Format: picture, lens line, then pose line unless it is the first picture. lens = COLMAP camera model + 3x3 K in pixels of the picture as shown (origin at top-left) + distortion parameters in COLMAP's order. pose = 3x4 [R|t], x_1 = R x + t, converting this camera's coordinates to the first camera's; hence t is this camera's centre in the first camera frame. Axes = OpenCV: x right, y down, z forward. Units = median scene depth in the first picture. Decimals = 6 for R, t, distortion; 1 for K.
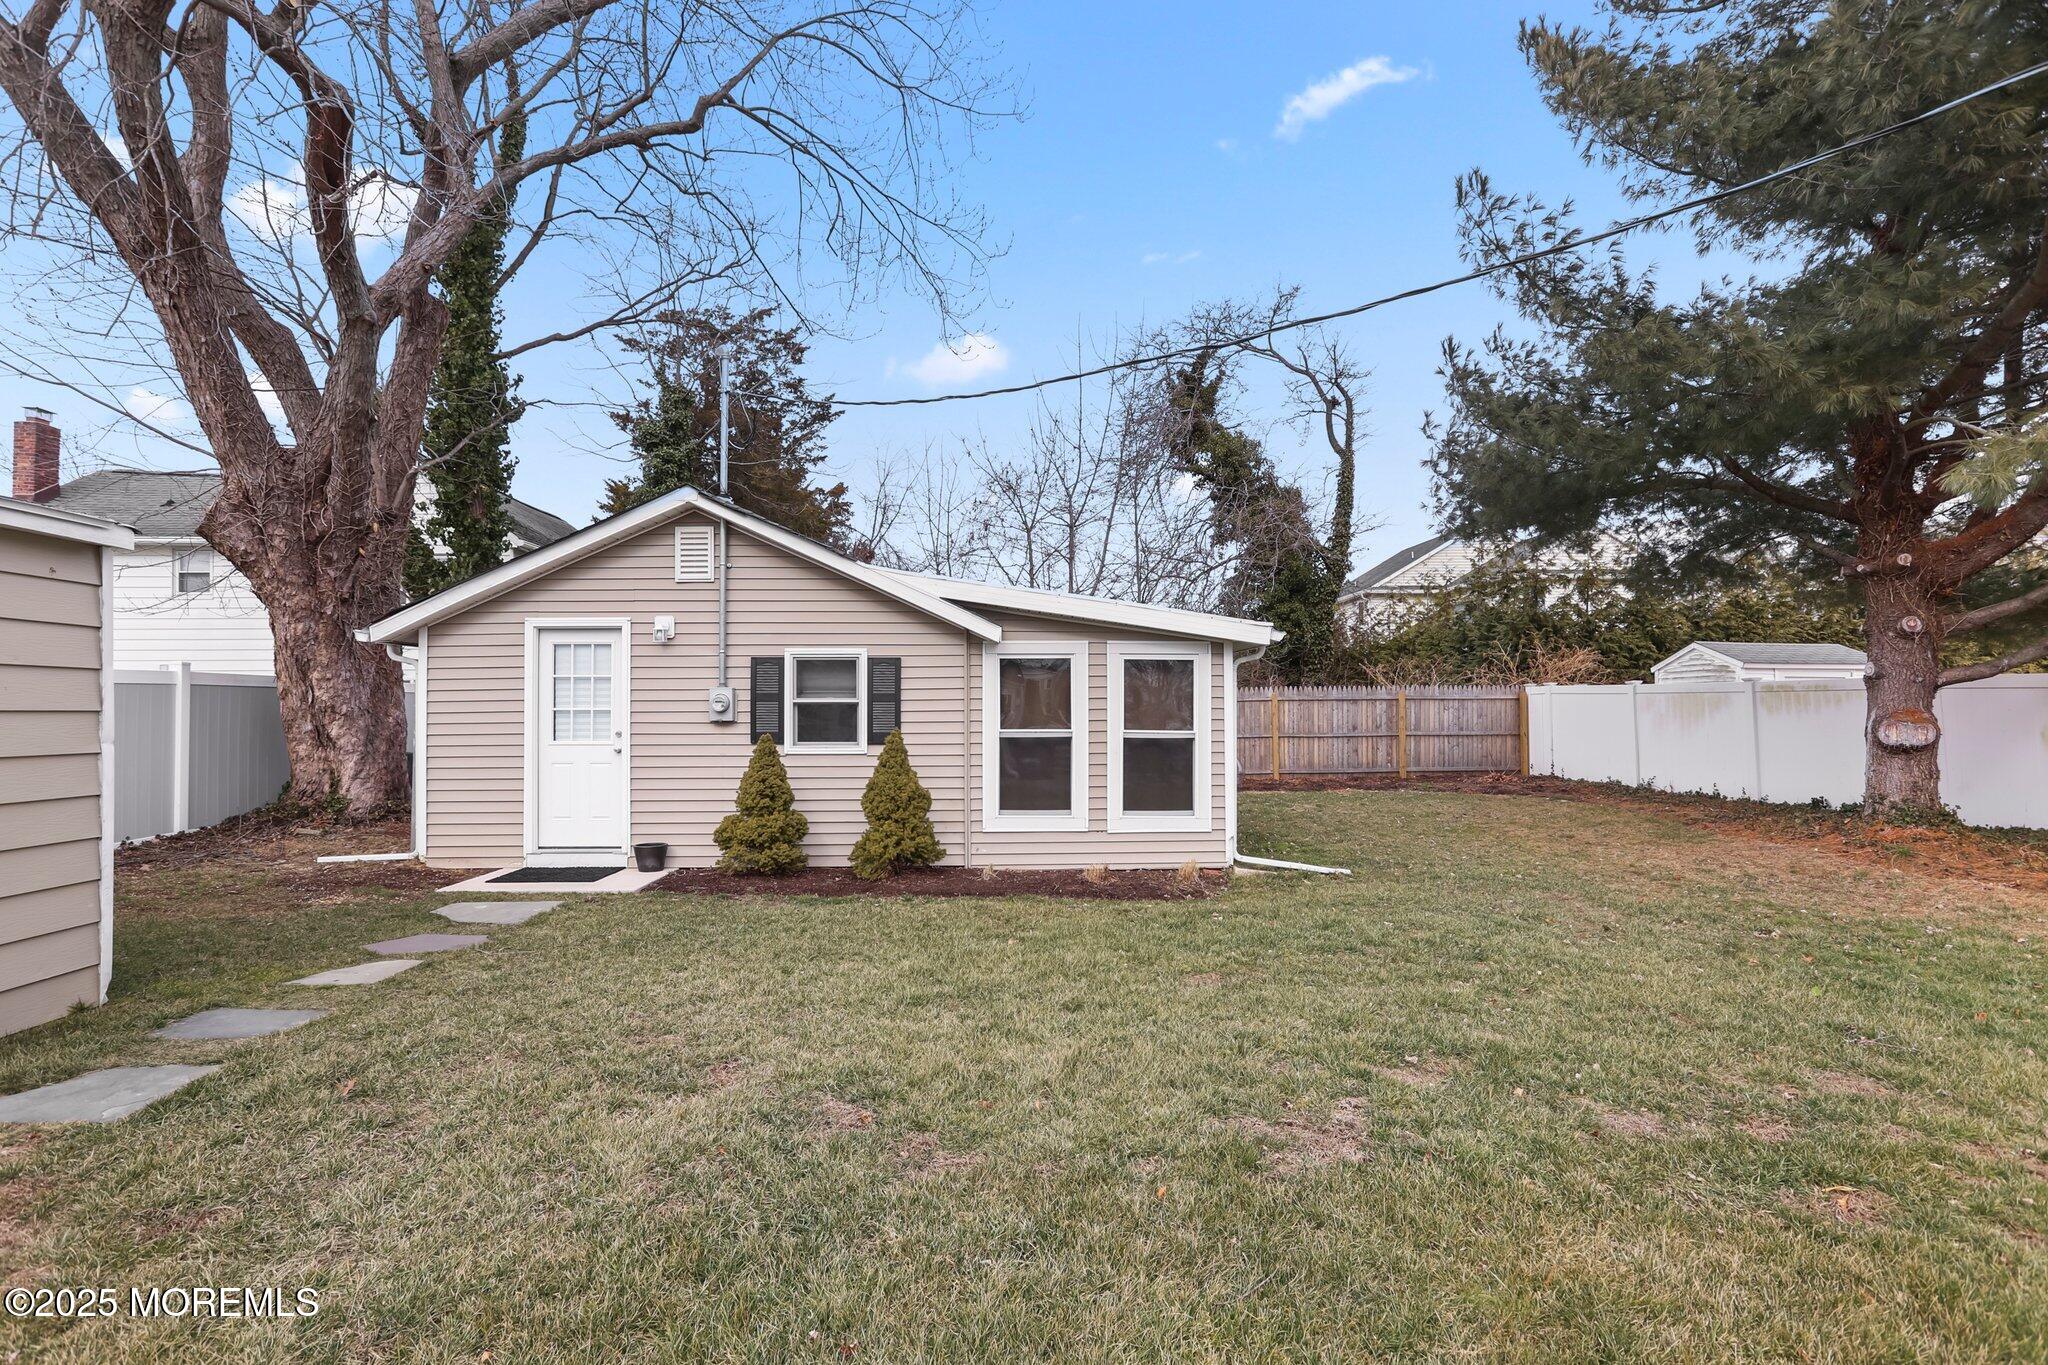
lens RADIAL K [[975.8, 0, 1026.3], [0, 975.8, 688.1], [0, 0, 1]] dist [-0.017330, 0.001202]
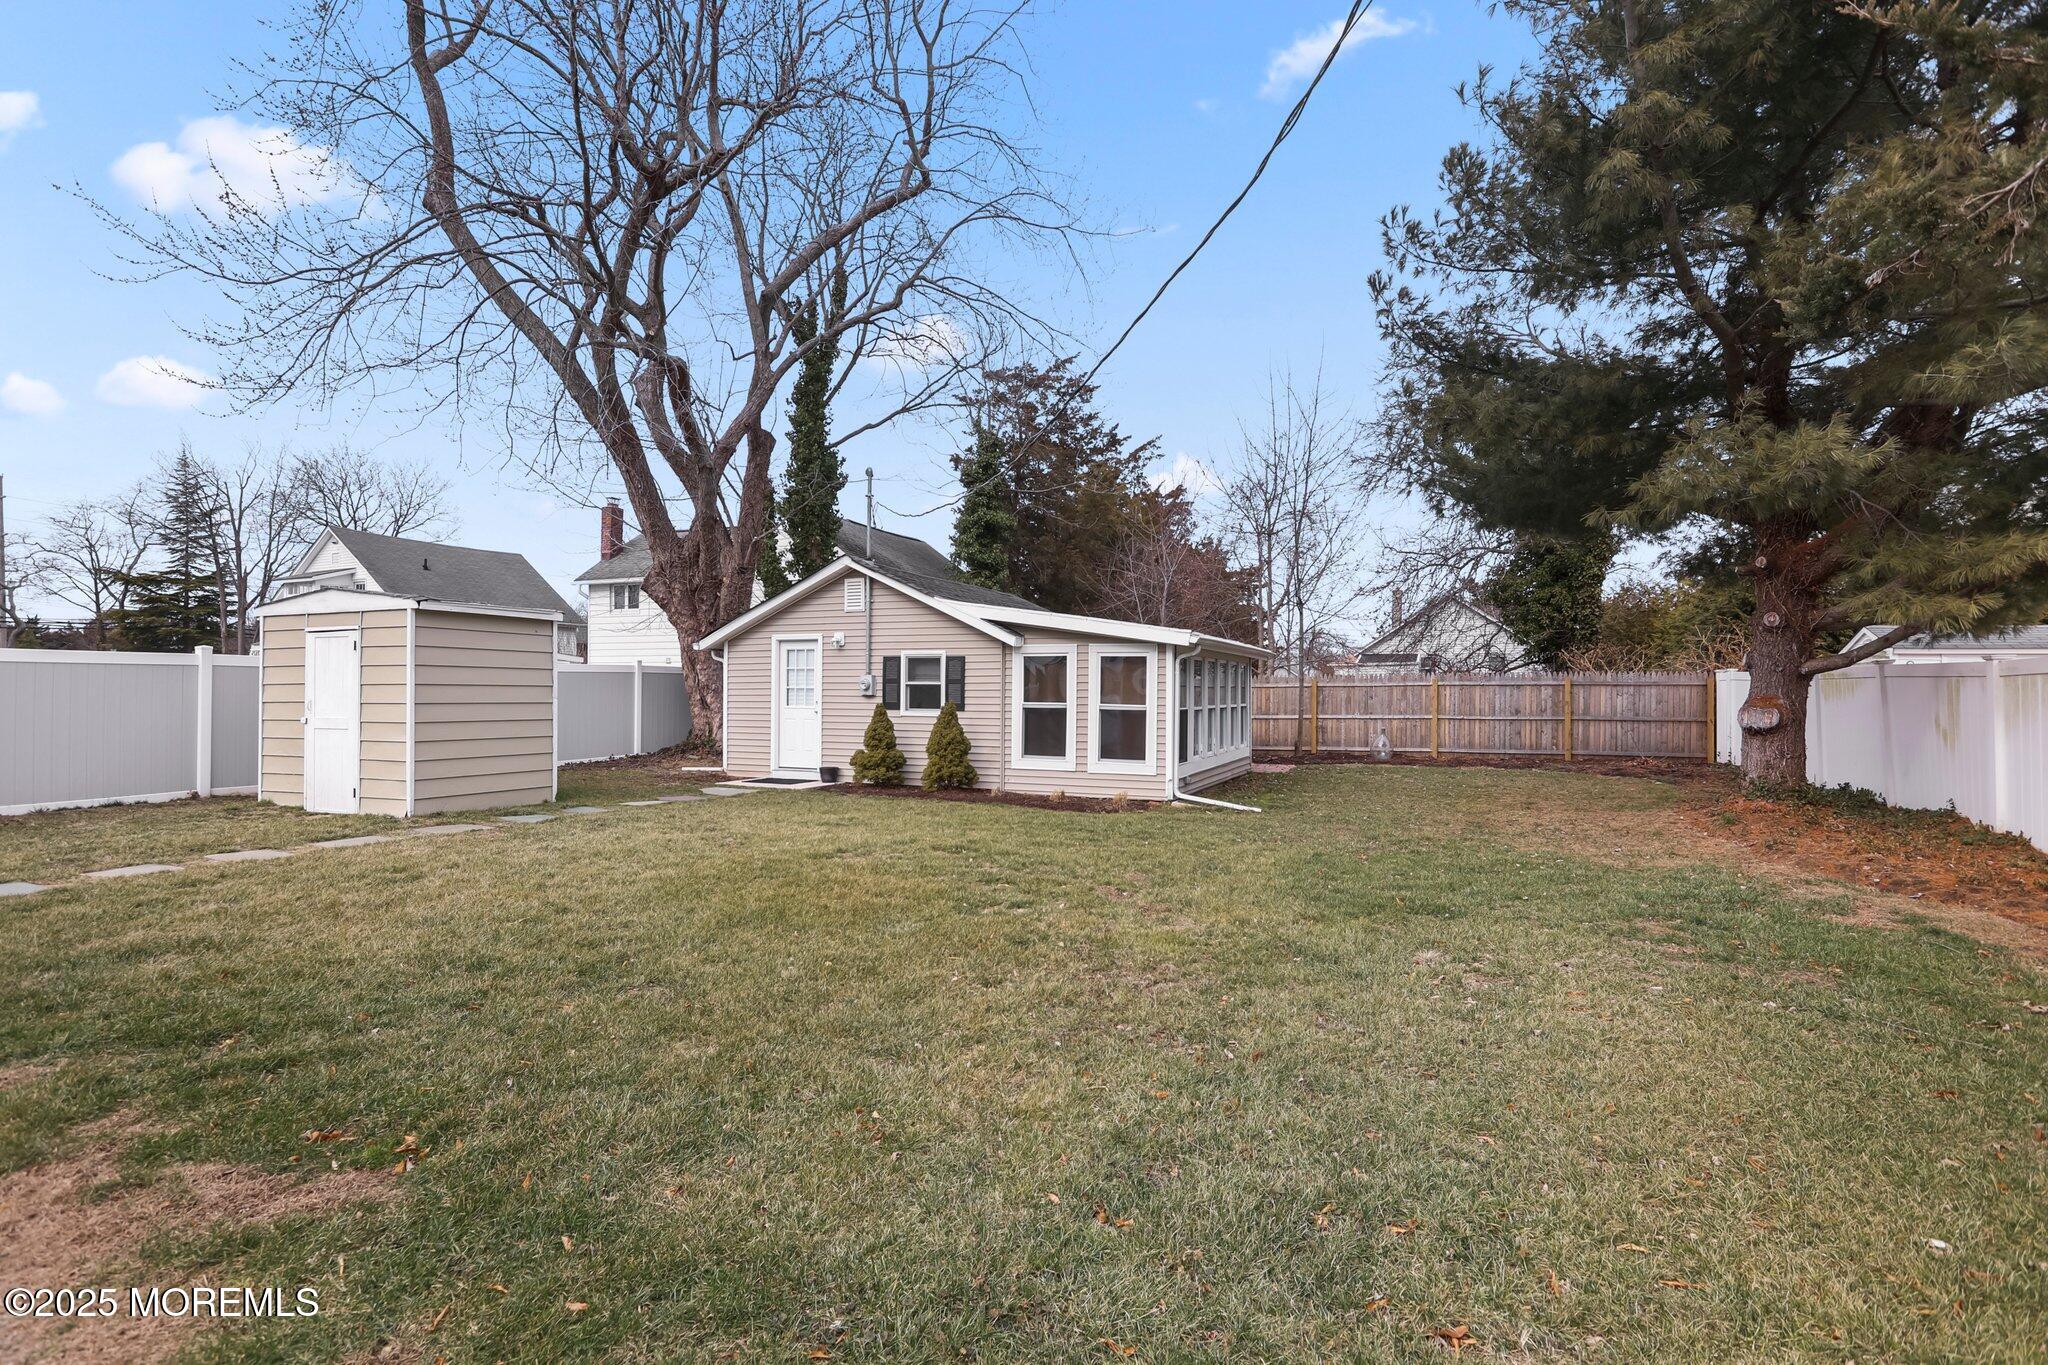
lens RADIAL K [[975.8, 0, 1020.7], [0, 975.8, 683.4], [0, 0, 1]] dist [-0.017330, 0.001202]
pose [[0.907293, 0.005312, -0.420465, 0.612531], [0.000121, 0.999917, 0.012894, -0.007660], [0.420498, -0.011750, 0.907217, -0.394340]]
